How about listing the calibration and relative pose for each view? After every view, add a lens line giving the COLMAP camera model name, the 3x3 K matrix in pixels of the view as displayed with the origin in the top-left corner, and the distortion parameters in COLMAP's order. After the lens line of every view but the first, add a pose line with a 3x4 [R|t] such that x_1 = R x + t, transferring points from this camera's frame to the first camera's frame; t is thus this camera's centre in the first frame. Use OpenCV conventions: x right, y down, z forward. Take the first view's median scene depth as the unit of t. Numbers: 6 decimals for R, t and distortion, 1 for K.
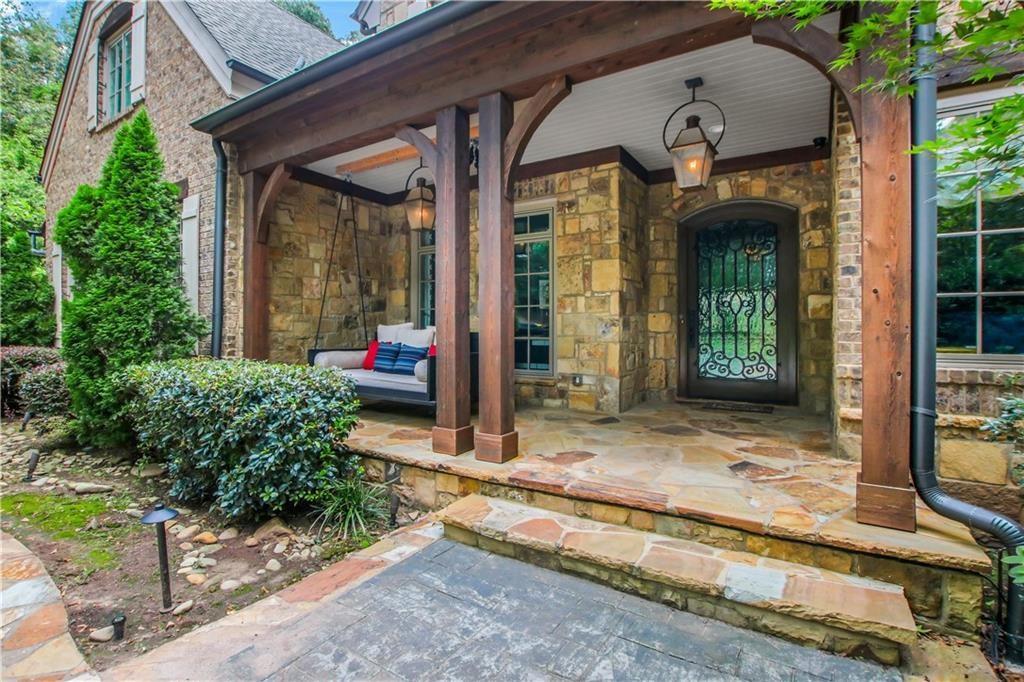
lens RADIAL K [[488.2, 0, 513.4], [0, 488.2, 336.4], [0, 0, 1]] dist [-0.047611, -0.000232]
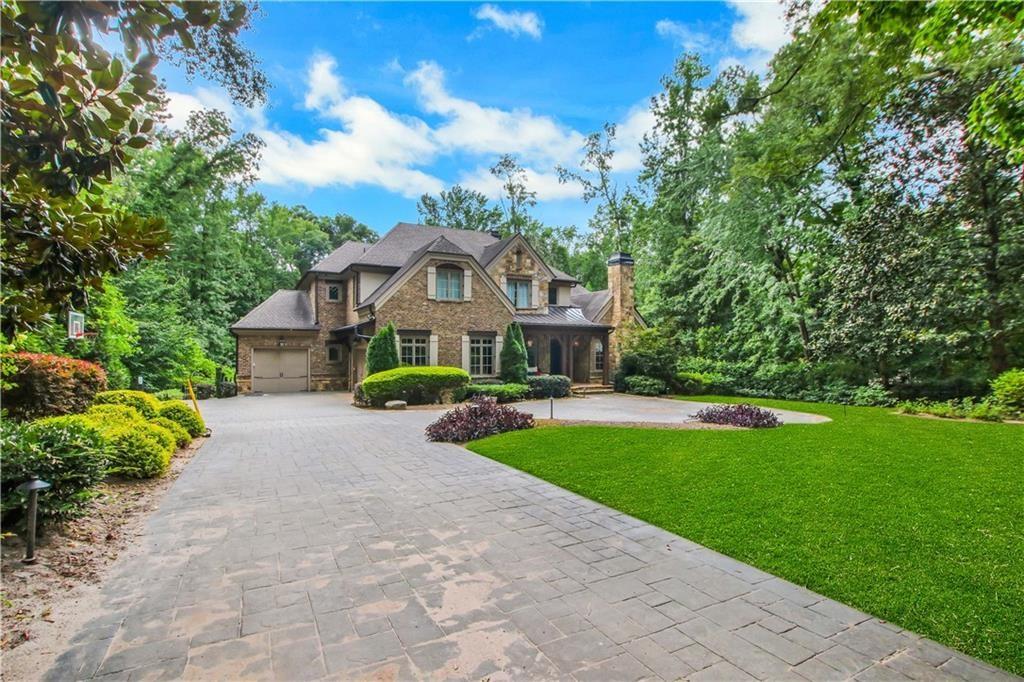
lens RADIAL K [[488.2, 0, 513.4], [0, 488.2, 336.4], [0, 0, 1]] dist [-0.047611, -0.000232]
pose [[0.490123, 0.026350, 0.871255, -4.413141], [0.006811, 0.999397, -0.034057, -0.163454], [-0.871627, 0.022627, 0.489648, -1.166826]]
